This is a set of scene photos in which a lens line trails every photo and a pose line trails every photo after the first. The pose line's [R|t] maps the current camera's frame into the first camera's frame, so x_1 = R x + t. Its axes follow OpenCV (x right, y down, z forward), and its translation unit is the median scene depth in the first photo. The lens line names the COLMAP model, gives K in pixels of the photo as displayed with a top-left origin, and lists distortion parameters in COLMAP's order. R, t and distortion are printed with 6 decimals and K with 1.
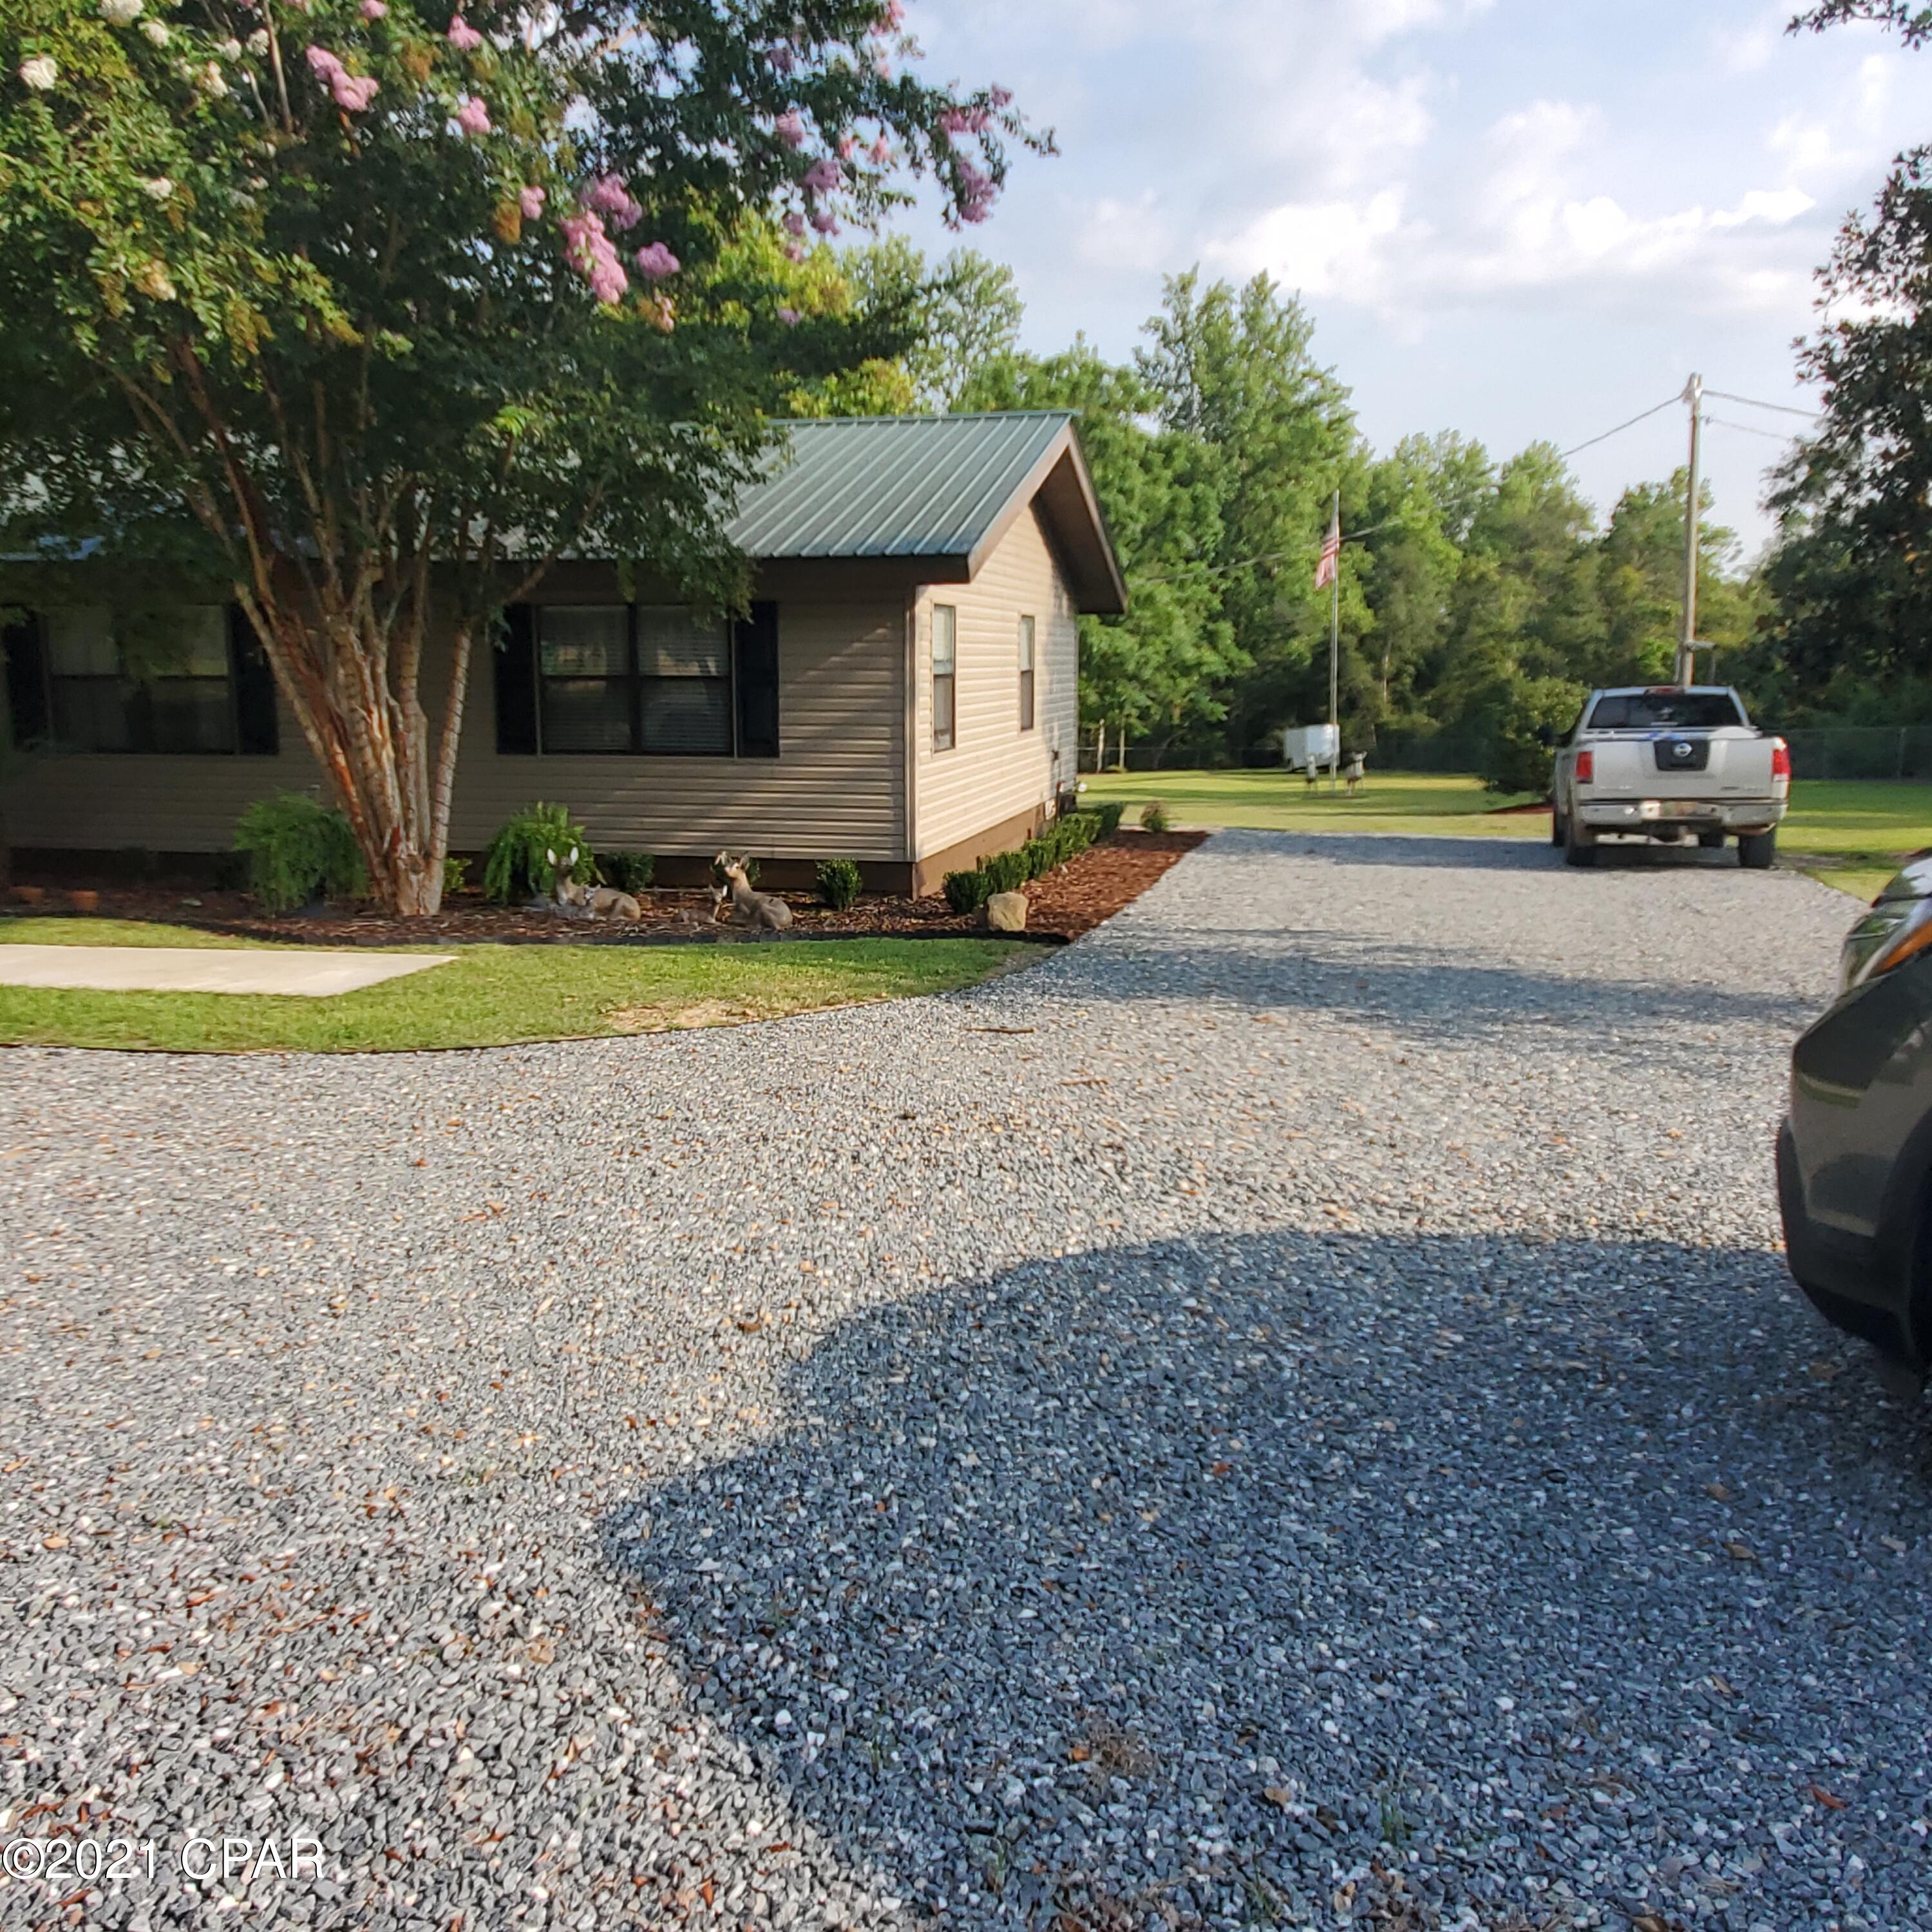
lens RADIAL K [[1676.0, 0, 994.2], [0, 1676.0, 930.9], [0, 0, 1]] dist [-0.005556, 0.006181]
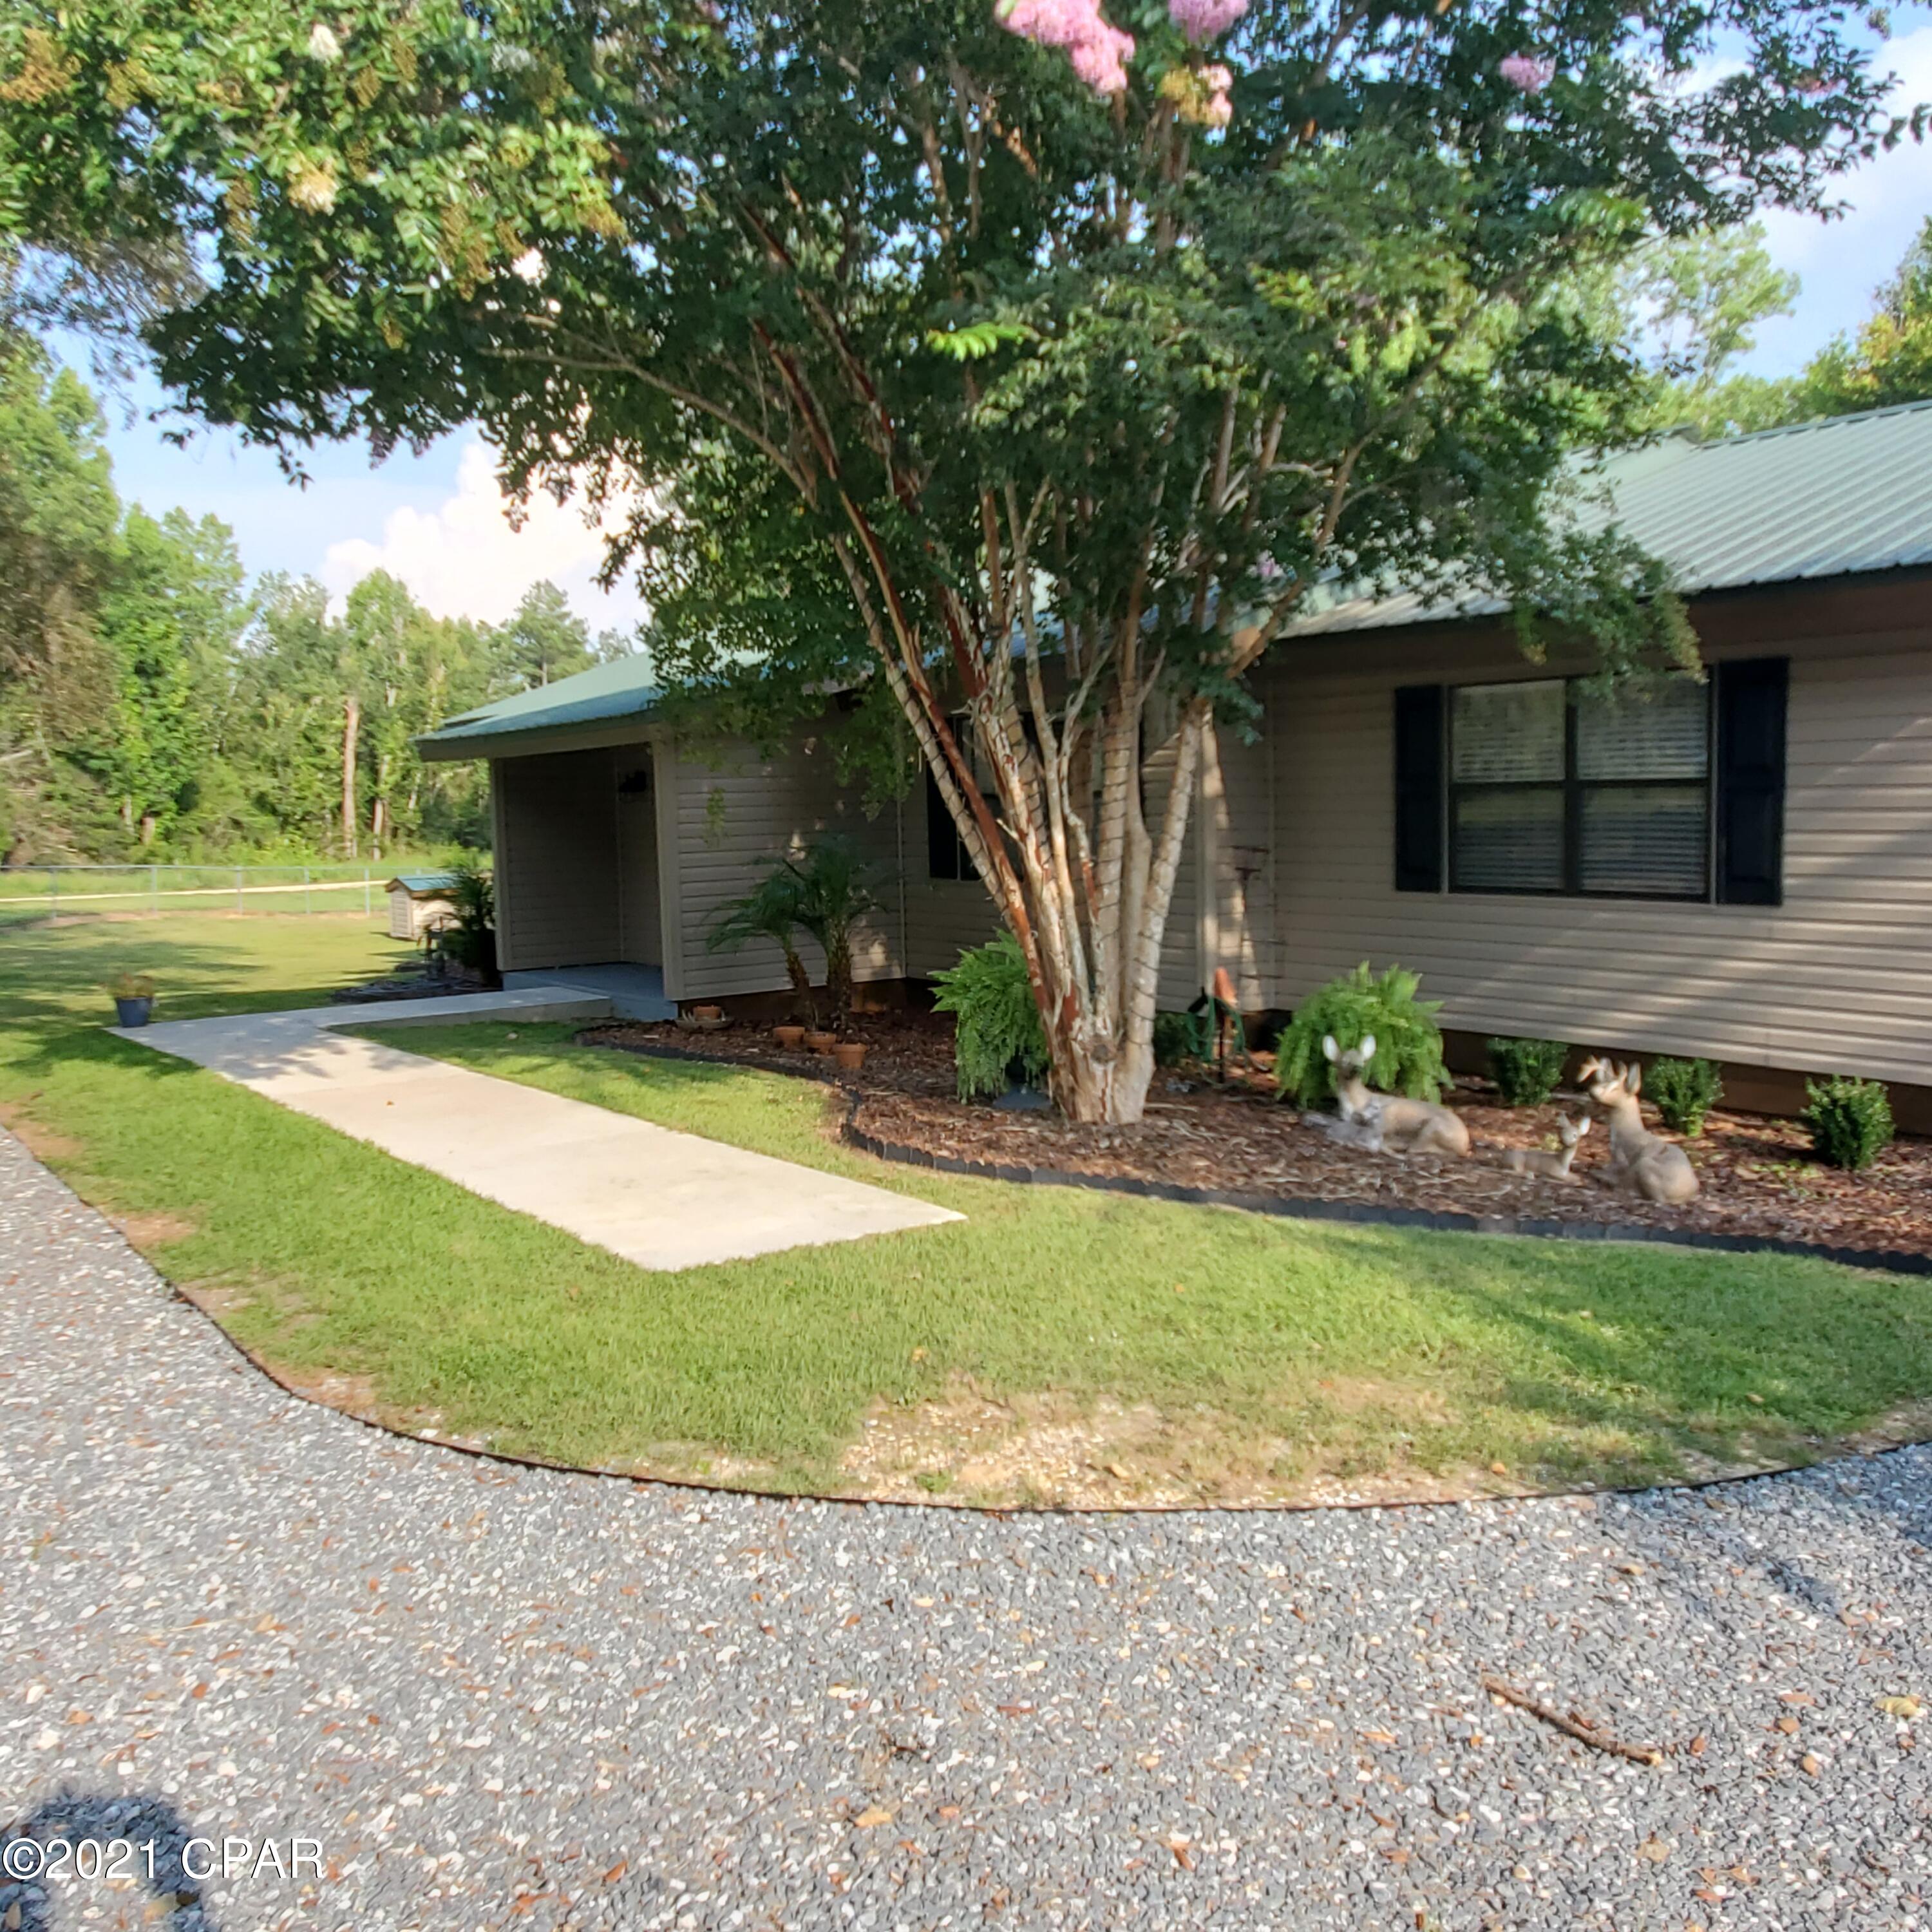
lens RADIAL K [[1716.2, 0, 990.2], [0, 1716.2, 943.3], [0, 0, 1]] dist [-0.002734, 0.001391]
pose [[0.745021, 0.038849, -0.665909, 0.091308], [-0.084067, 0.995811, -0.035959, -0.050105], [0.661722, 0.082772, 0.745166, 0.397193]]
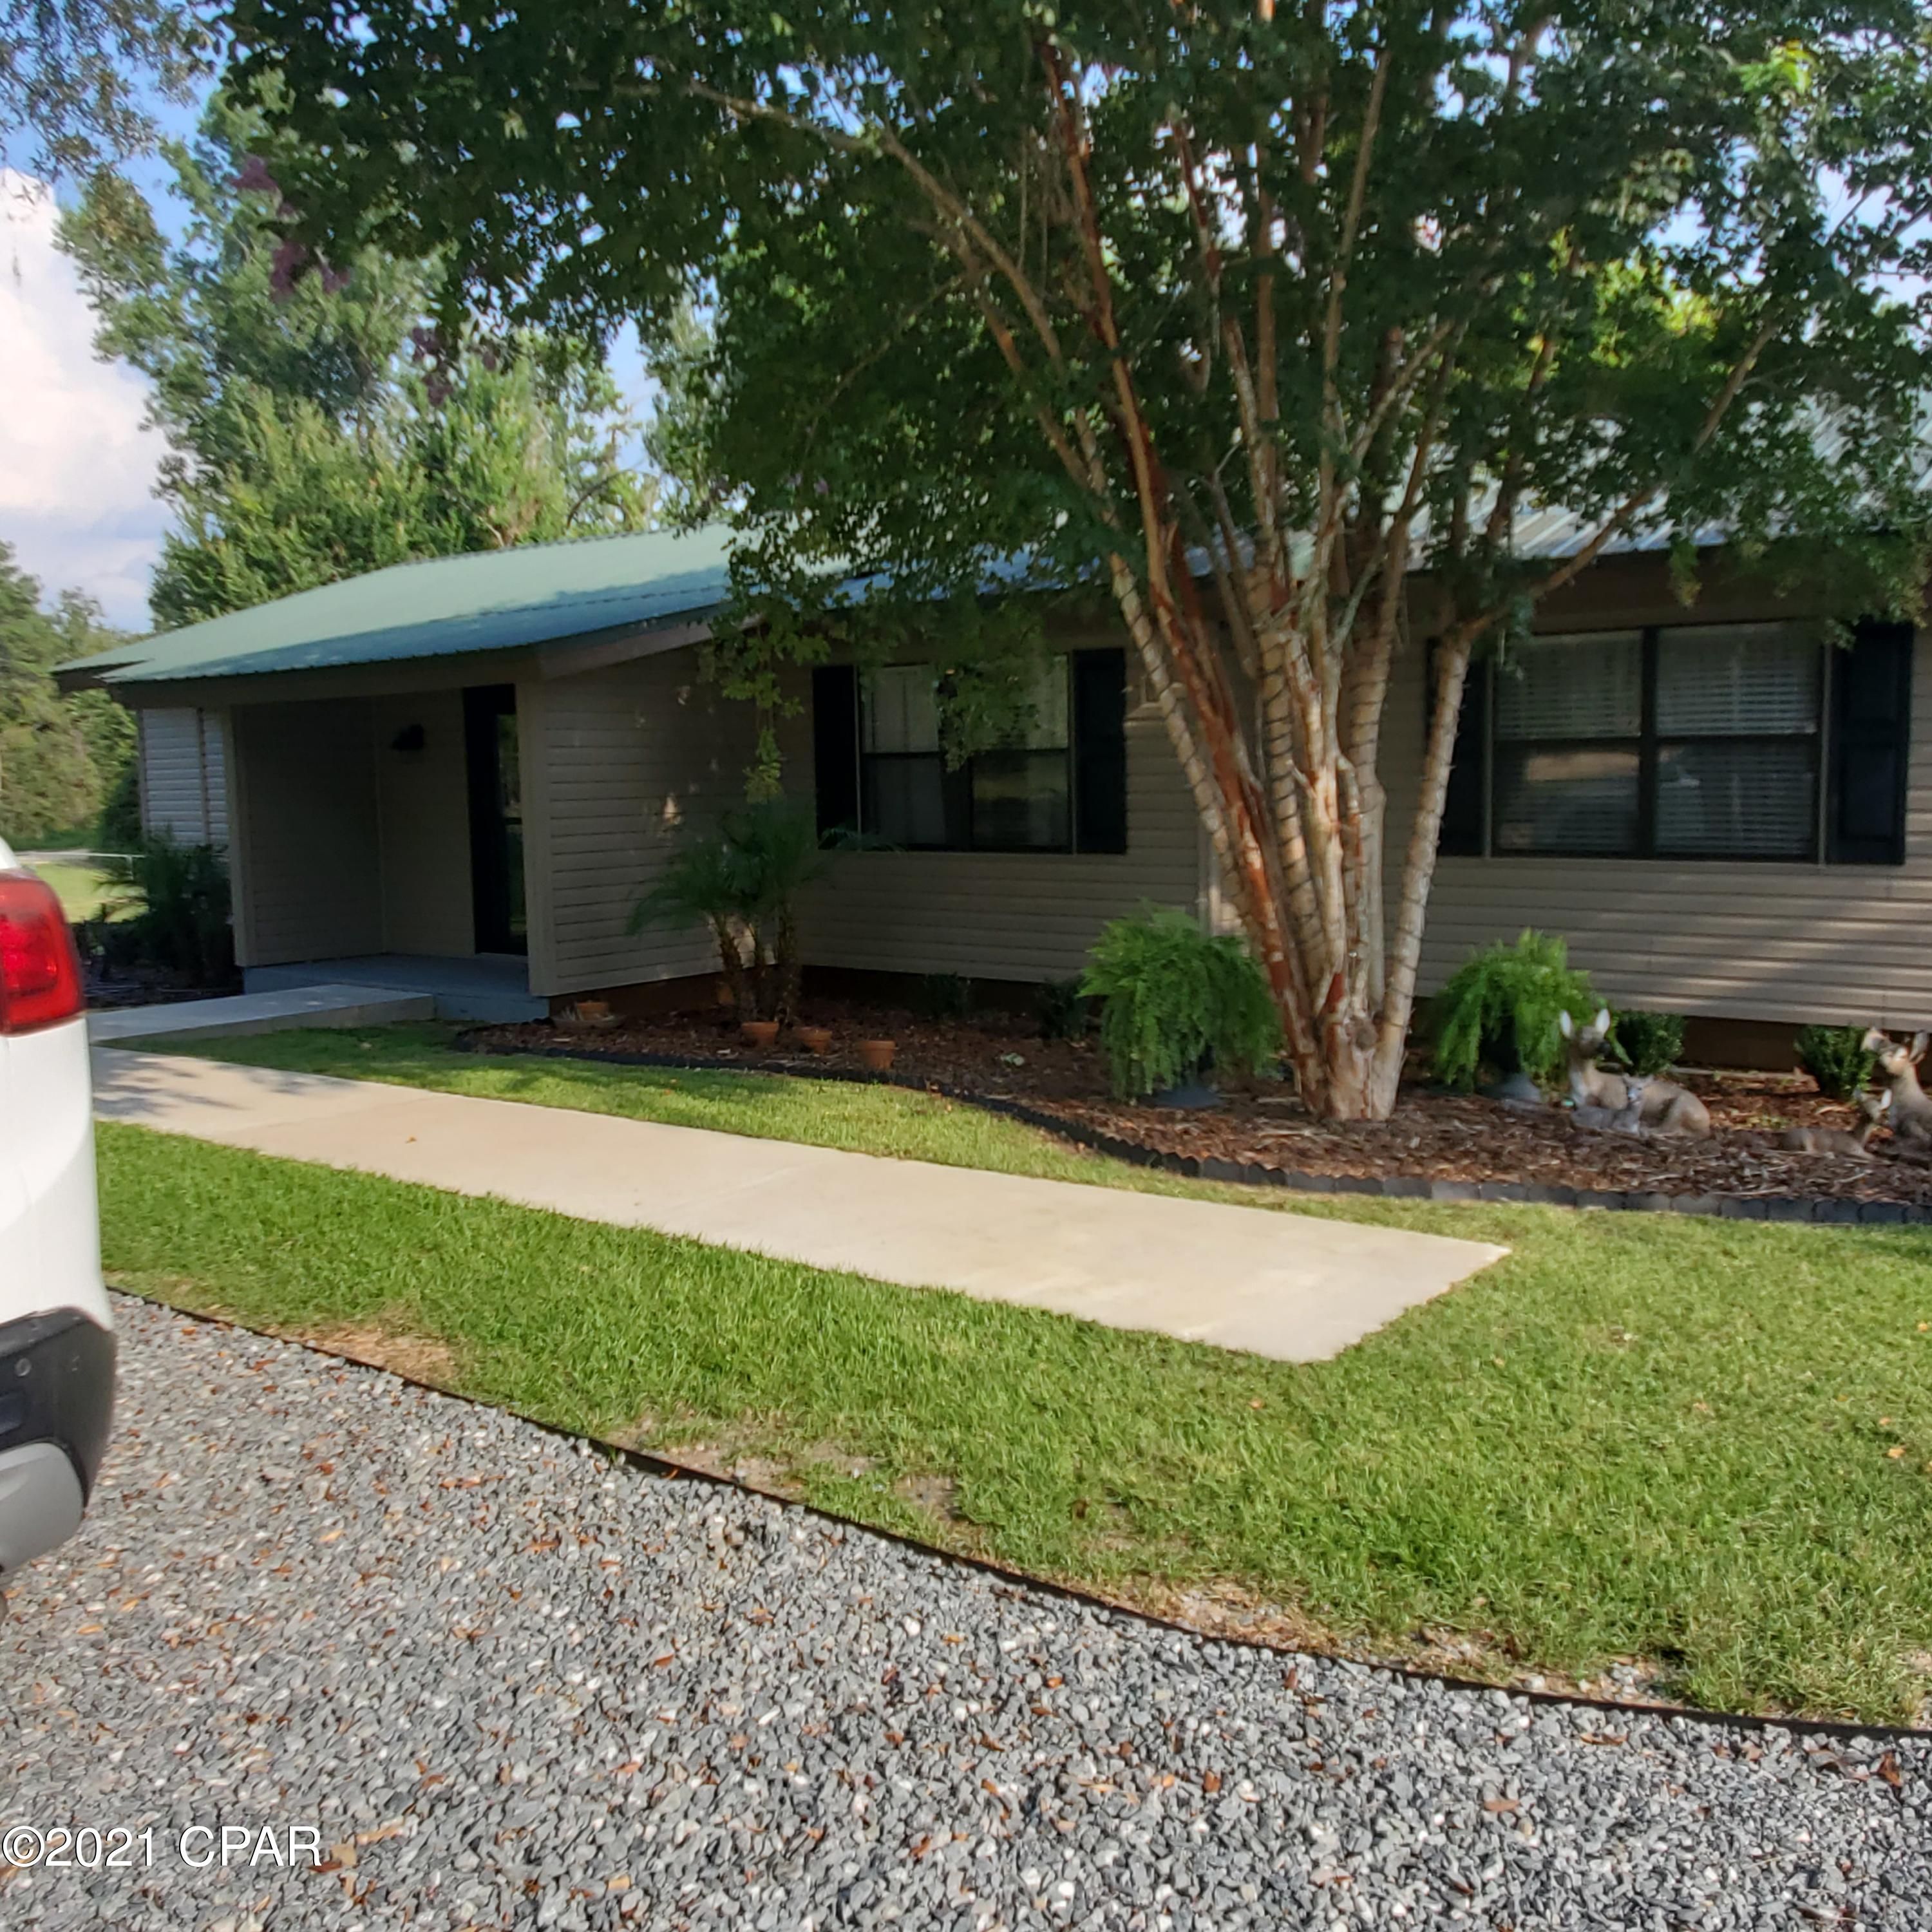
lens RADIAL K [[1716.2, 0, 990.2], [0, 1716.2, 943.3], [0, 0, 1]] dist [-0.002734, 0.001391]
pose [[0.901198, 0.028551, -0.432466, -0.186611], [-0.054102, 0.997434, -0.046892, -0.033502], [0.430017, 0.065656, 0.900430, 0.360364]]
